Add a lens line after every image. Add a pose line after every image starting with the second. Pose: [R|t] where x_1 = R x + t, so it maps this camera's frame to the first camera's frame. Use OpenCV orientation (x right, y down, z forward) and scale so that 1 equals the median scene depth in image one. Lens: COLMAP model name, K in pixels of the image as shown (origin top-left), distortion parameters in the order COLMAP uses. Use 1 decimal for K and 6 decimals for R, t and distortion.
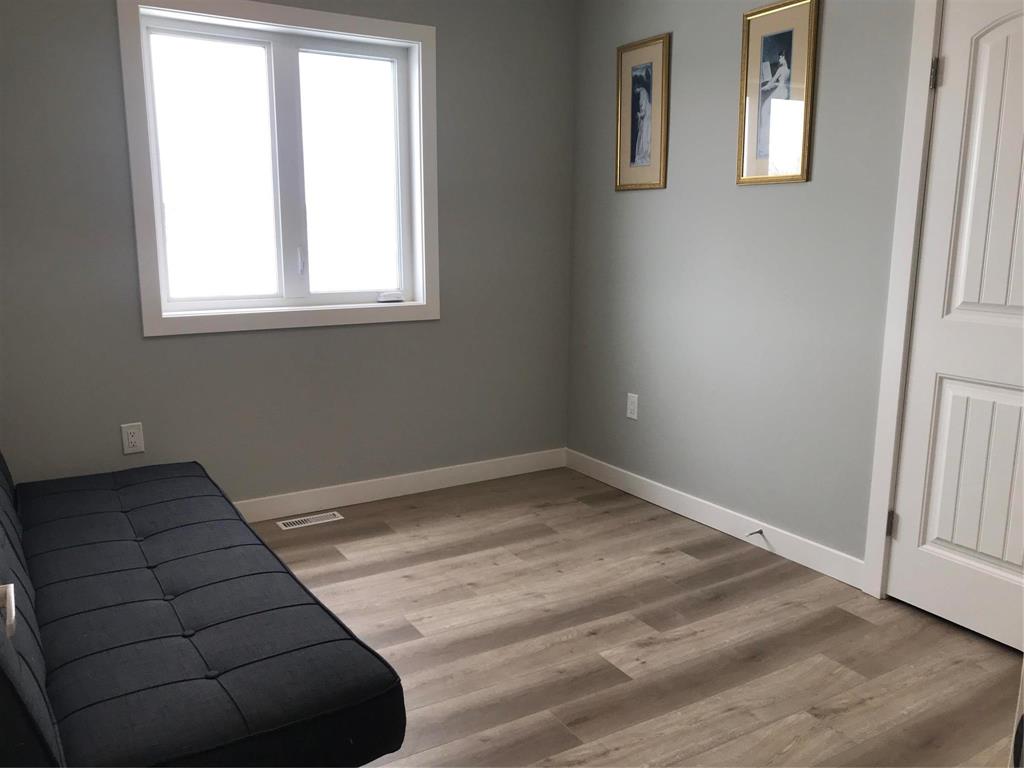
lens RADIAL K [[845.2, 0, 512.7], [0, 845.2, 382.7], [0, 0, 1]] dist [0.013828, 0.016156]
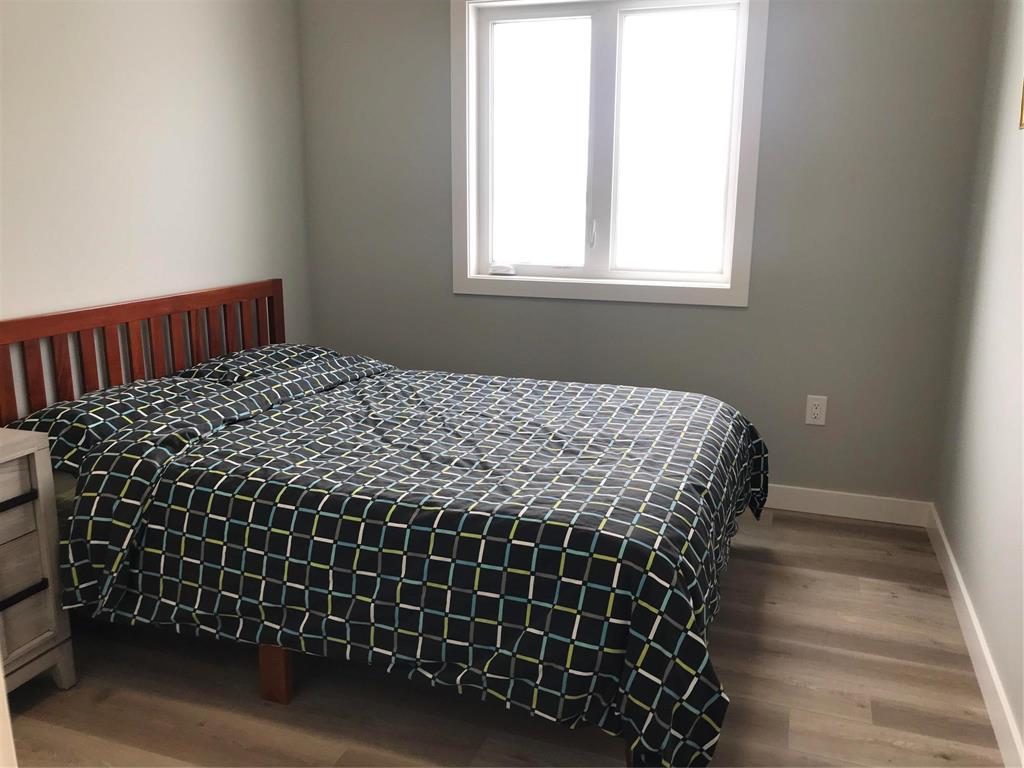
lens RADIAL K [[845.2, 0, 513.3], [0, 845.2, 385.4], [0, 0, 1]] dist [0.013828, 0.016156]
pose [[0.627324, 0.171825, -0.759566, 0.552111], [-0.152489, 0.983577, 0.096559, -0.047057], [0.763683, 0.055251, 0.643223, 0.212740]]
